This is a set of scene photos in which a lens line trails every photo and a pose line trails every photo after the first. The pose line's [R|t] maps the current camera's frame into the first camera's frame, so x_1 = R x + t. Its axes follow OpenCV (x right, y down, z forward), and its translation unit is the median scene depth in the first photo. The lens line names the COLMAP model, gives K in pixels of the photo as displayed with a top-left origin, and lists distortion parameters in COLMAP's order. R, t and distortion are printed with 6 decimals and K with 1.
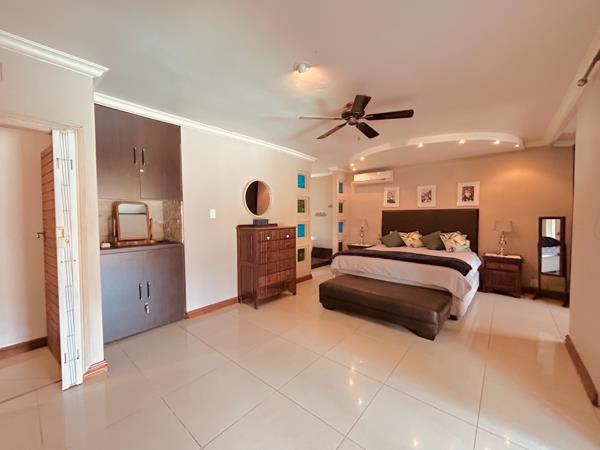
lens RADIAL K [[243.7, 0, 298.4], [0, 243.7, 224.6], [0, 0, 1]] dist [-0.001386, -0.000028]
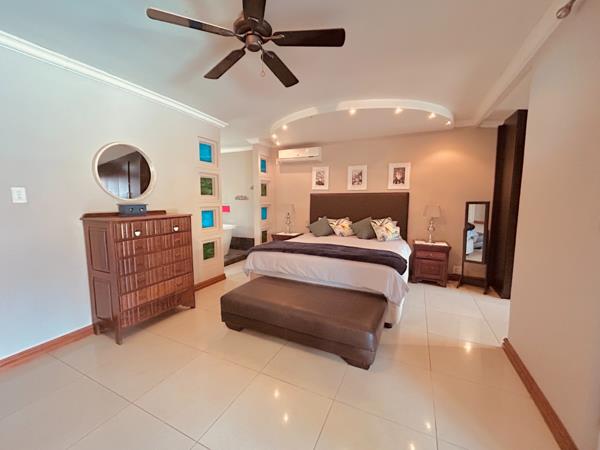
lens RADIAL K [[243.7, 0, 299.1], [0, 243.7, 224.4], [0, 0, 1]] dist [-0.001386, -0.000028]
pose [[0.965987, -0.022135, 0.257643, 0.114225], [0.005192, 0.997789, 0.066259, -0.009306], [-0.258540, -0.062667, 0.963966, 0.243961]]
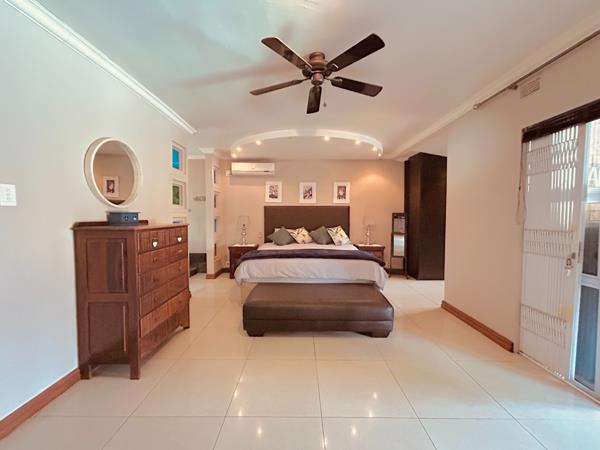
lens RADIAL K [[243.7, 0, 300.7], [0, 243.7, 224.6], [0, 0, 1]] dist [-0.001386, -0.000028]
pose [[0.759875, -0.020402, 0.649748, -0.212806], [0.019647, 0.999772, 0.008416, 0.010087], [-0.649772, 0.006370, 0.760103, 0.319287]]
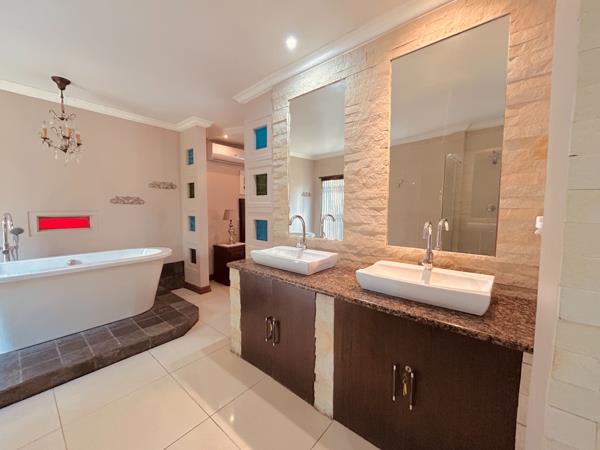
lens RADIAL K [[243.7, 0, 299.5], [0, 243.7, 222.8], [0, 0, 1]] dist [-0.001386, -0.000028]
pose [[-0.010358, -0.060093, 0.998139, -0.683481], [0.029141, 0.997750, 0.060372, -0.030133], [-0.999522, 0.029712, -0.008583, 1.179006]]
